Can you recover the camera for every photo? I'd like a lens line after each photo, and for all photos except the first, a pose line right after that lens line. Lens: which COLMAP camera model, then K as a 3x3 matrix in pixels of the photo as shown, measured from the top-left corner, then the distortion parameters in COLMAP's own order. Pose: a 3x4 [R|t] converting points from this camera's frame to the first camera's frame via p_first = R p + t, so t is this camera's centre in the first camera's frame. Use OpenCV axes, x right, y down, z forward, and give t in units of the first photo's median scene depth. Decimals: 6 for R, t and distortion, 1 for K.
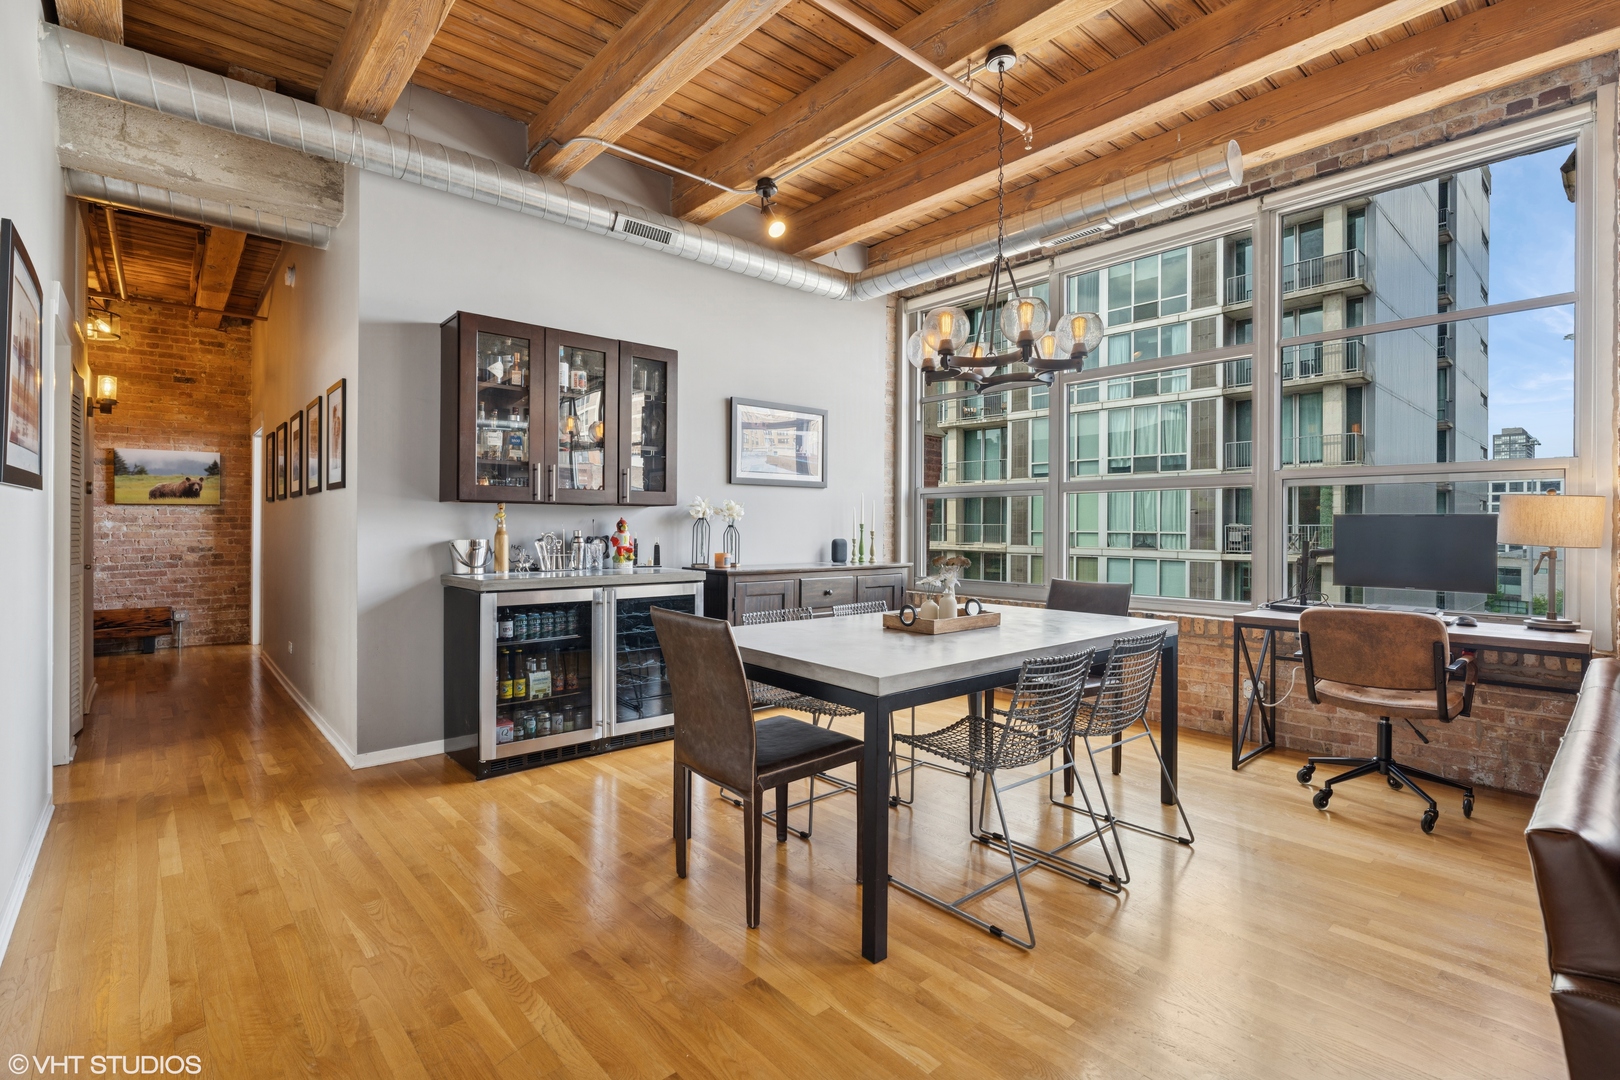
lens RADIAL K [[743.7, 0, 806.2], [0, 743.7, 528.9], [0, 0, 1]] dist [-0.003029, 0.000375]
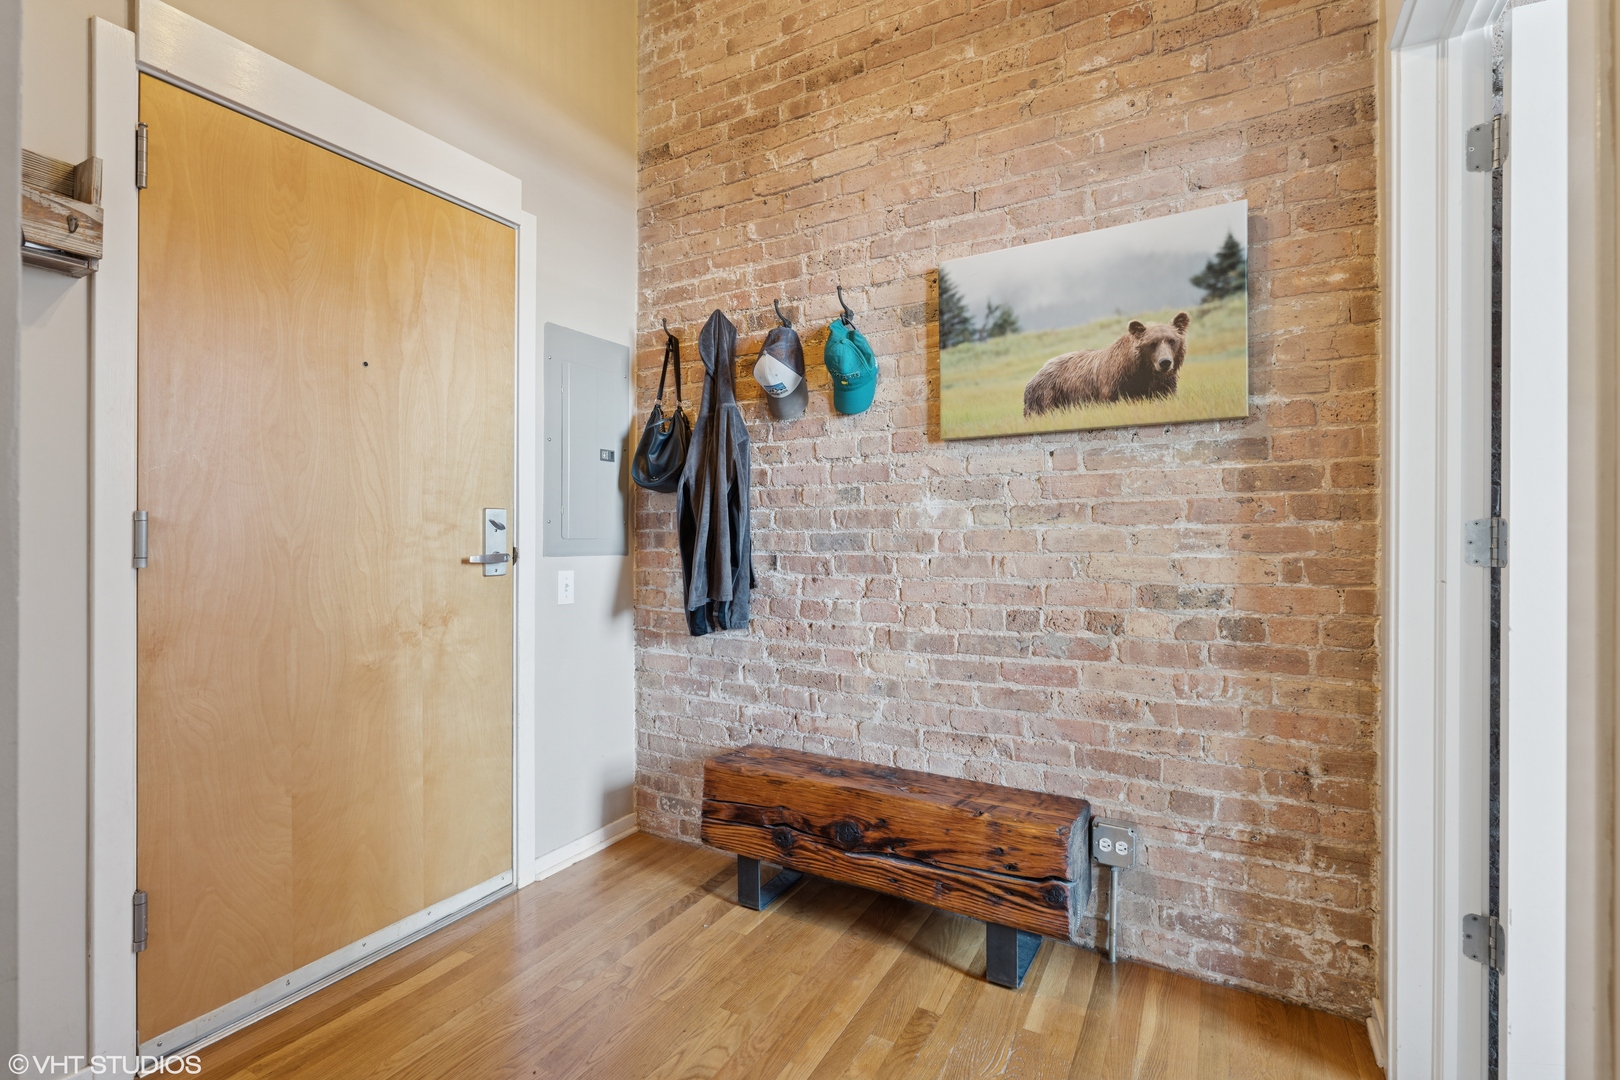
lens RADIAL K [[743.7, 0, 806.2], [0, 743.7, 528.9], [0, 0, 1]] dist [-0.003029, 0.000375]
pose [[0.323750, -0.007449, -0.946113, -0.624199], [-0.001060, 0.999966, -0.008236, 0.005965], [0.946142, 0.003670, 0.323731, 0.806431]]
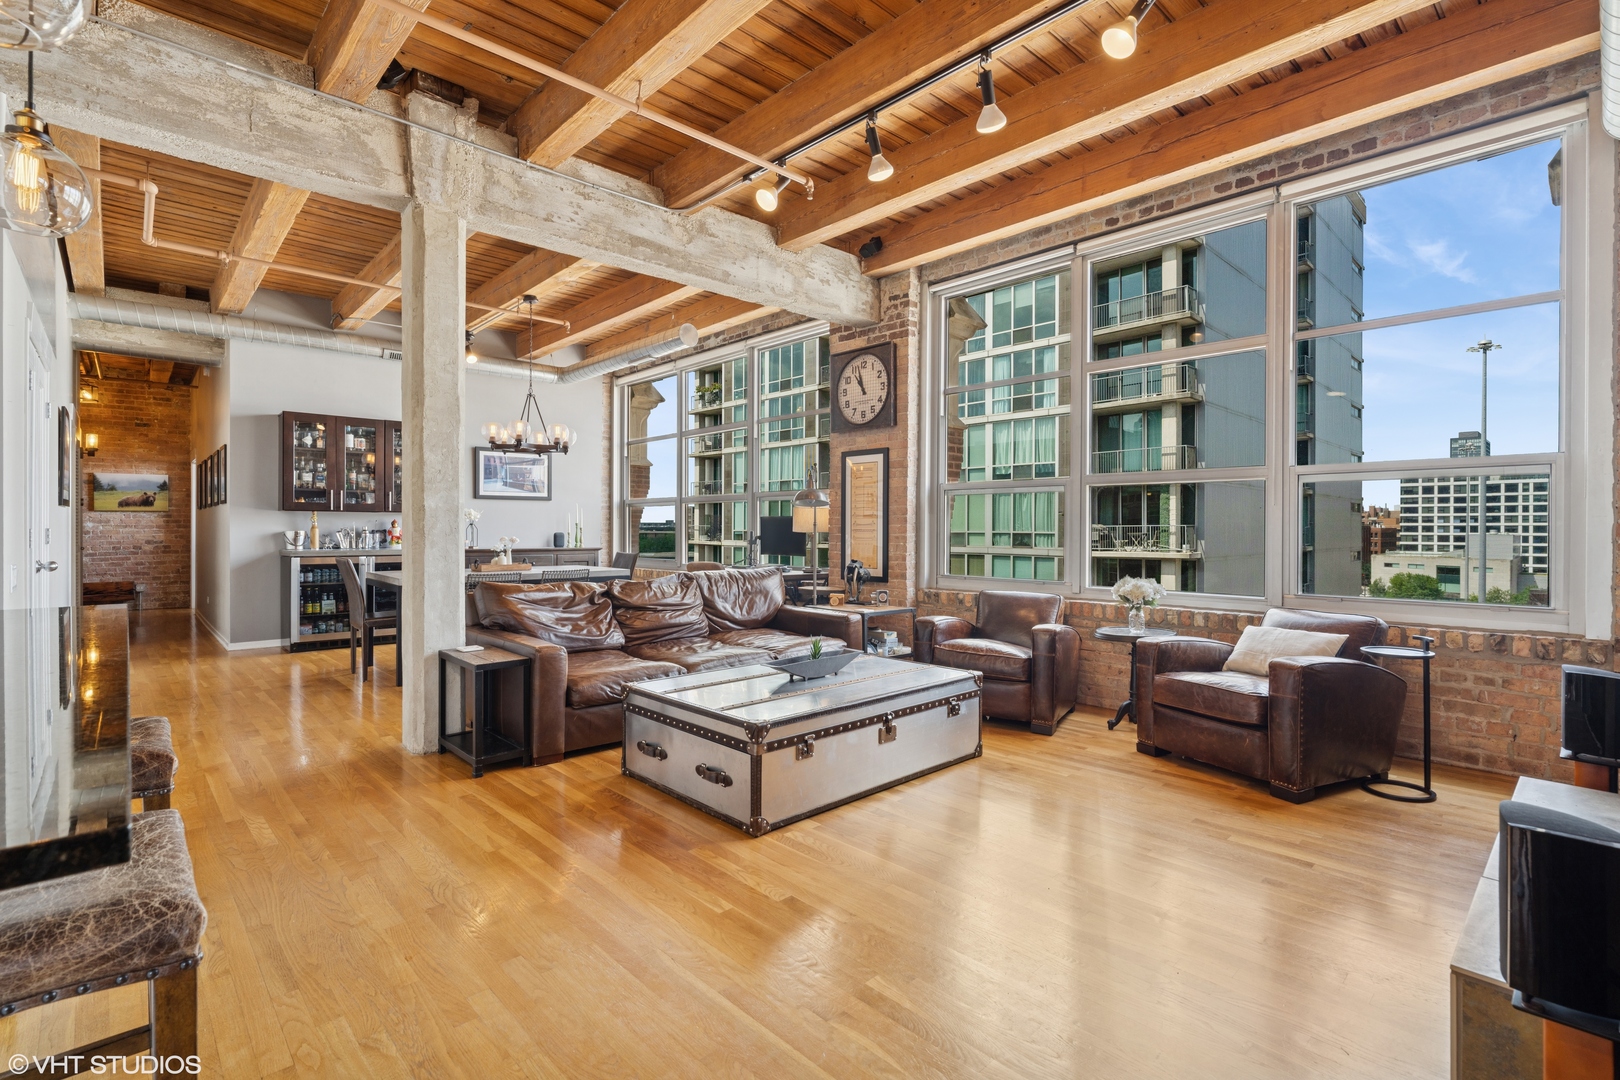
lens RADIAL K [[744.1, 0, 804.7], [0, 744.1, 533.4], [0, 0, 1]] dist [-0.003616, 0.000733]
pose [[0.999747, -0.002358, 0.022367, 0.420222], [0.002300, 0.999994, 0.002650, 0.009800], [-0.022373, -0.002598, 0.999746, -0.476401]]
